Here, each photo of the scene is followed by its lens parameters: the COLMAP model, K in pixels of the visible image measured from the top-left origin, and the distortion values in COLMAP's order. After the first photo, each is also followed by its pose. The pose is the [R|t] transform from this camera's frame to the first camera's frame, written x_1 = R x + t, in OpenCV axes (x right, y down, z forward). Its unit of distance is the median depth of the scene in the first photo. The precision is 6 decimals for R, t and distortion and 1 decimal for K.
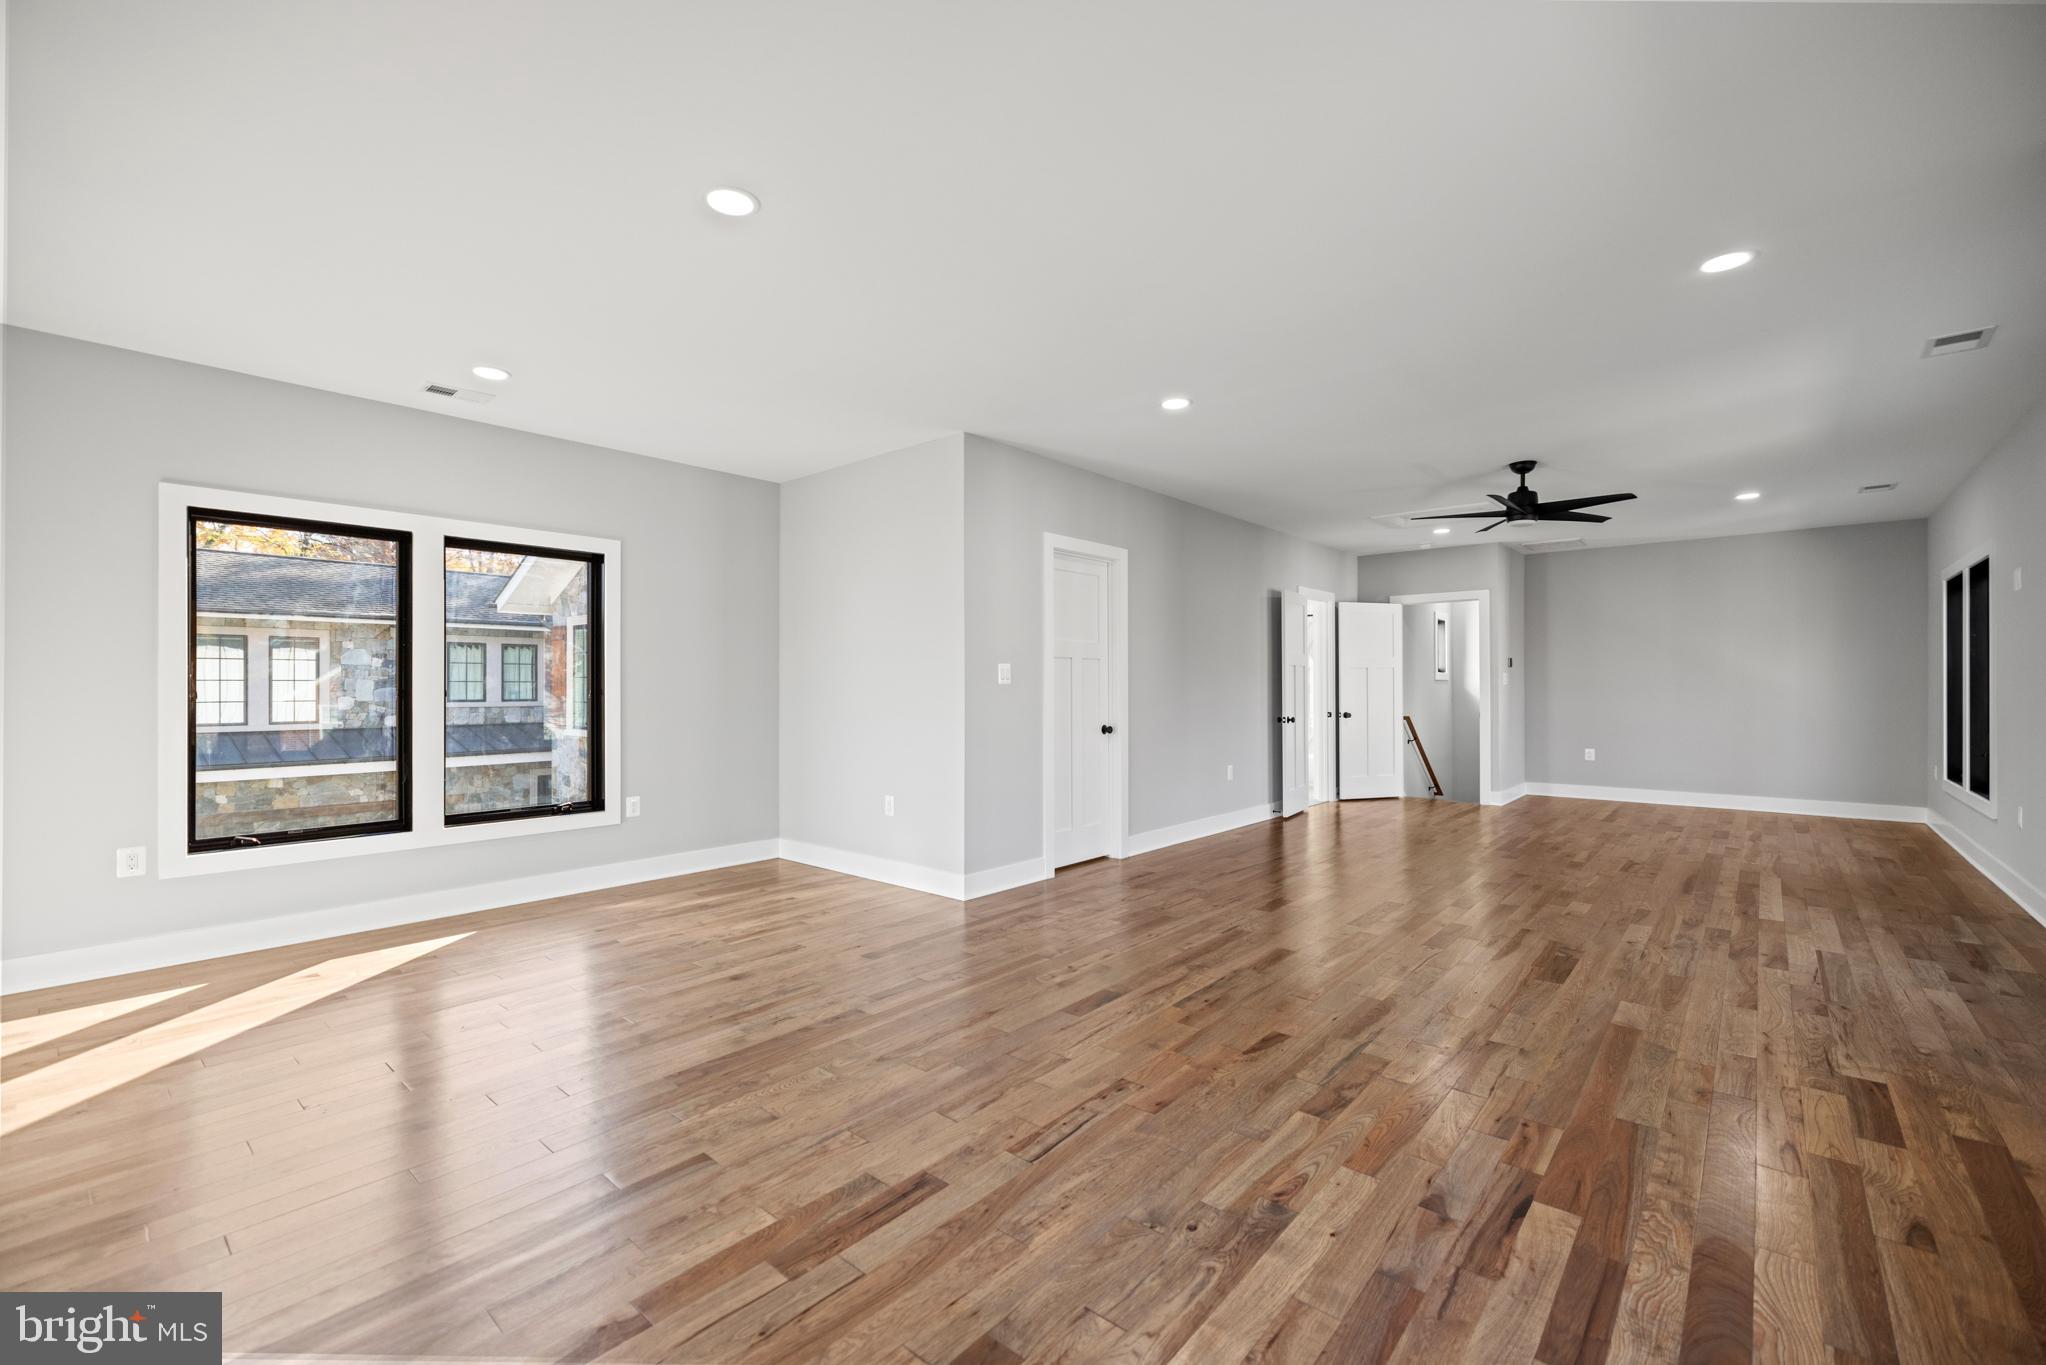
lens RADIAL K [[861.9, 0, 1024.6], [0, 861.9, 685.3], [0, 0, 1]] dist [0.000113, 0.000022]
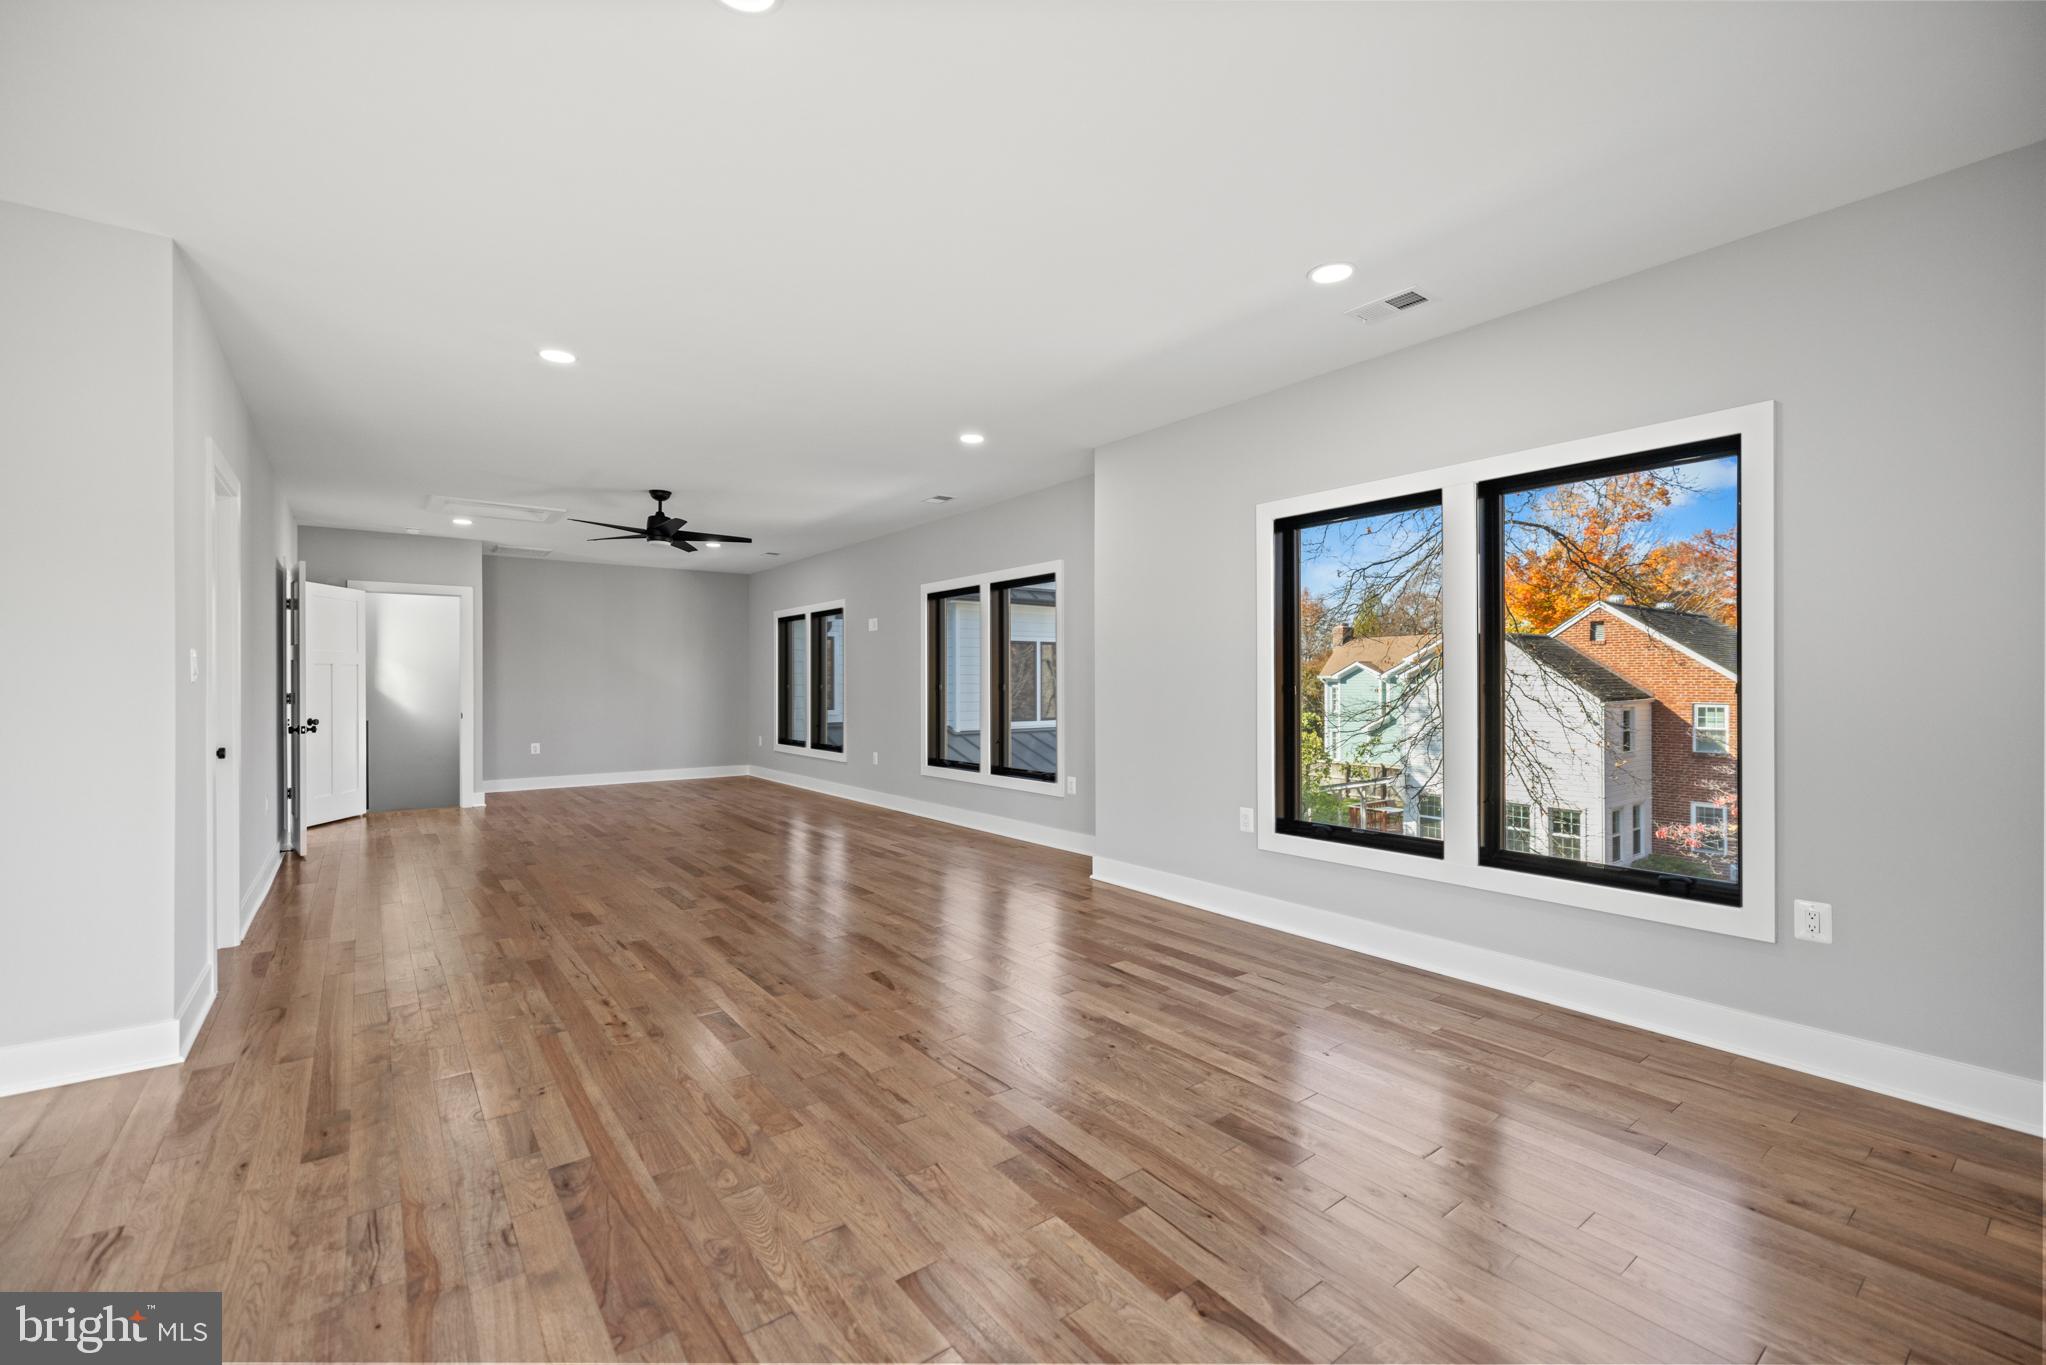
lens RADIAL K [[861.9, 0, 1024.6], [0, 861.9, 685.3], [0, 0, 1]] dist [0.000113, 0.000022]
pose [[0.199556, -0.001311, 0.979885, -0.854709], [0.001605, 0.999998, 0.001011, 0.002124], [-0.979885, 0.001371, 0.199558, 0.560686]]
